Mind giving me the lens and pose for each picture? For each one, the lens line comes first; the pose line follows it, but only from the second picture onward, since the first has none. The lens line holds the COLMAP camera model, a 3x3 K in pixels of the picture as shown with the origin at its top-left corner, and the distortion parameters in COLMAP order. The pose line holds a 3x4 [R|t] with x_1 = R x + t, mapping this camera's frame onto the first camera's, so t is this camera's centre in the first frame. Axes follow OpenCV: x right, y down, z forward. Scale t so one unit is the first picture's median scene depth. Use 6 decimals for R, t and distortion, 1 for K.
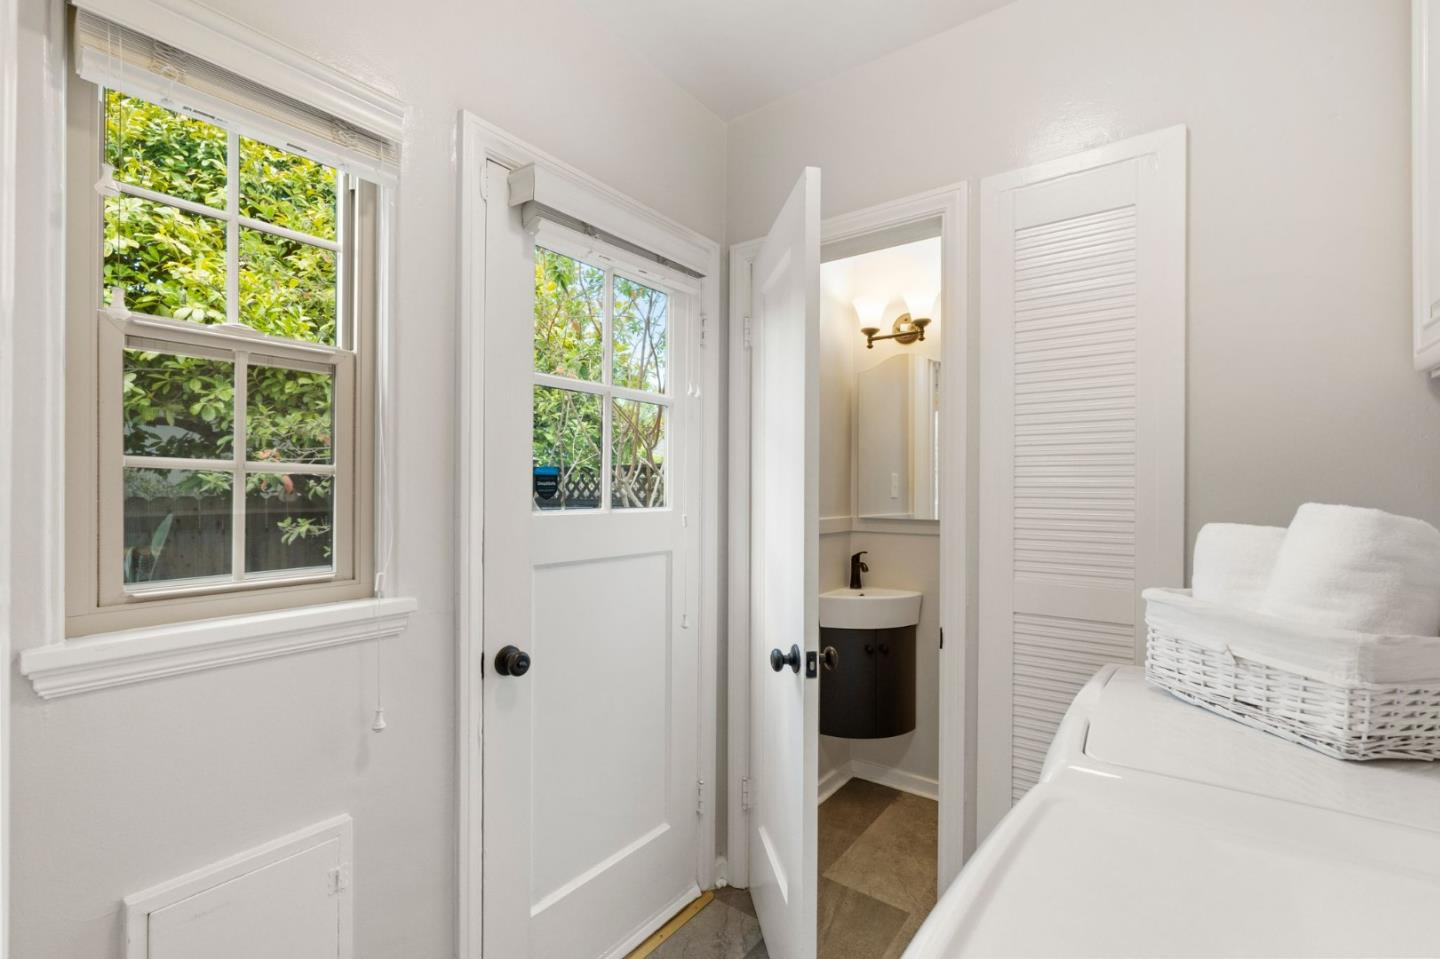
lens RADIAL K [[629.9, 0, 714.6], [0, 629.9, 479.9], [0, 0, 1]] dist [-0.008457, 0.001363]
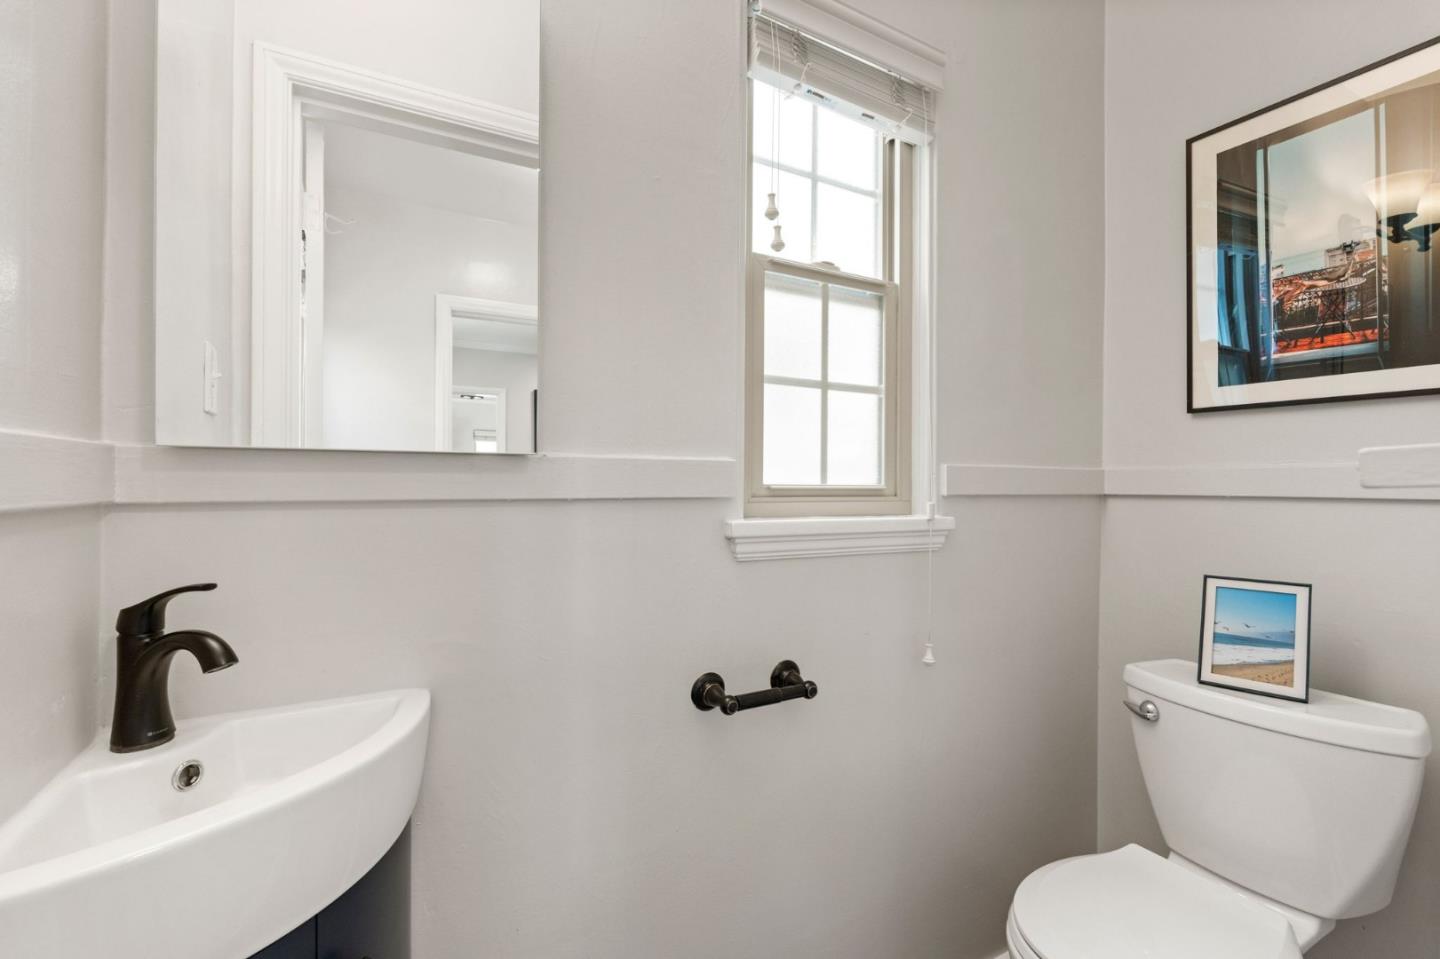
lens RADIAL K [[629.9, 0, 710.4], [0, 629.9, 477.6], [0, 0, 1]] dist [-0.008457, 0.001363]
pose [[0.402186, 0.017117, 0.915398, 0.108721], [-0.012878, 0.999832, -0.013038, 0.079898], [-0.915467, -0.006545, 0.402339, 0.783970]]
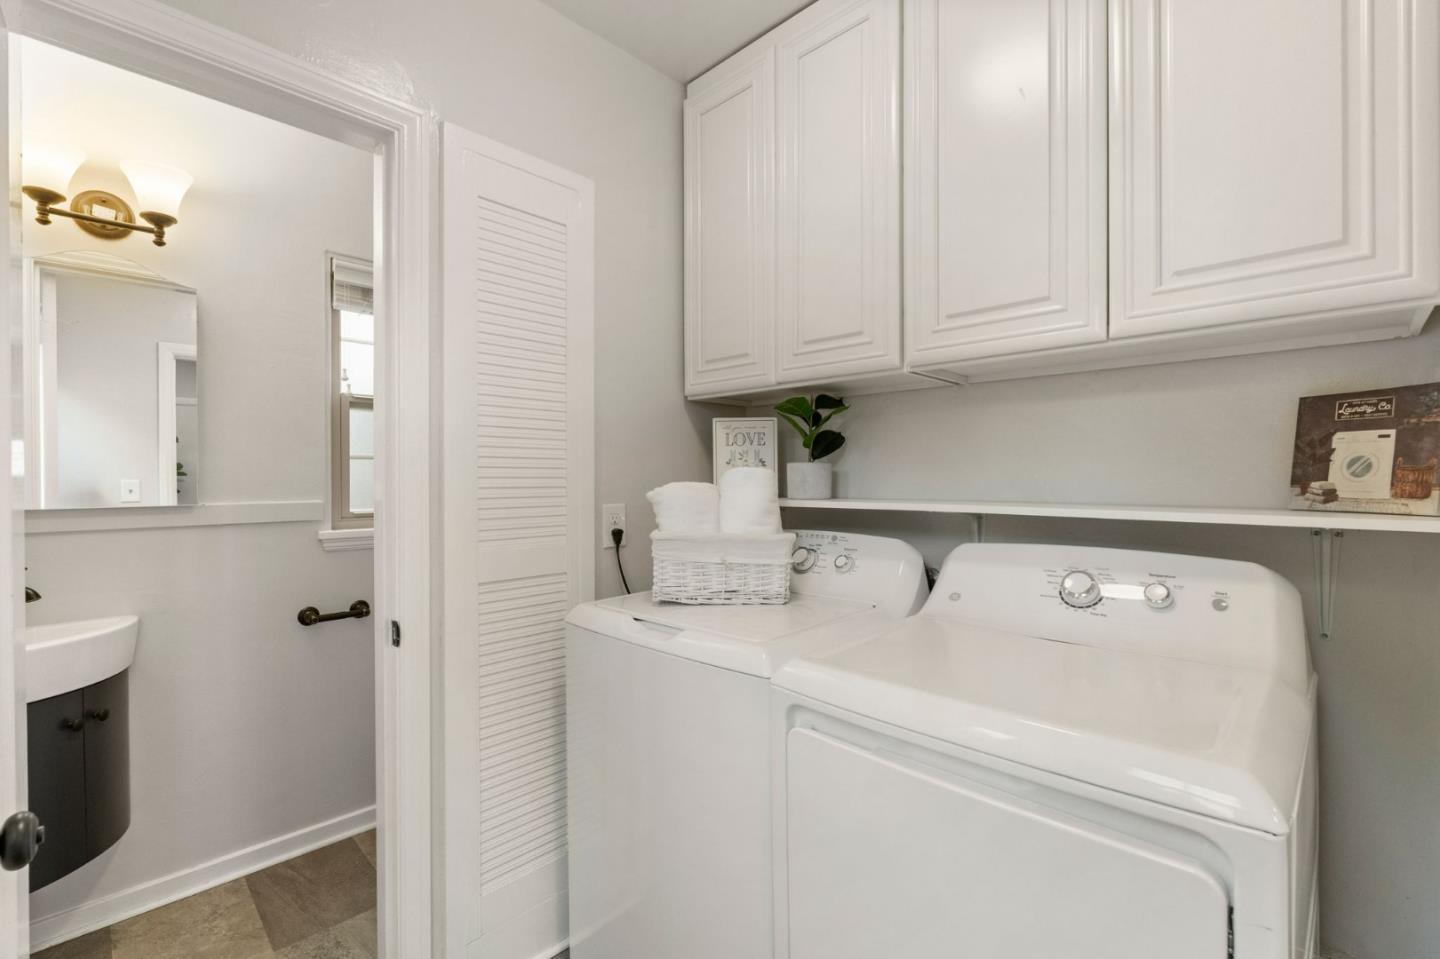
lens RADIAL K [[629.9, 0, 719.2], [0, 629.9, 480.6], [0, 0, 1]] dist [-0.008457, 0.001363]
pose [[0.116309, -0.002153, 0.993211, -0.278023], [-0.011696, 0.999925, 0.003538, 0.025439], [-0.993144, -0.012028, 0.116275, 0.313042]]
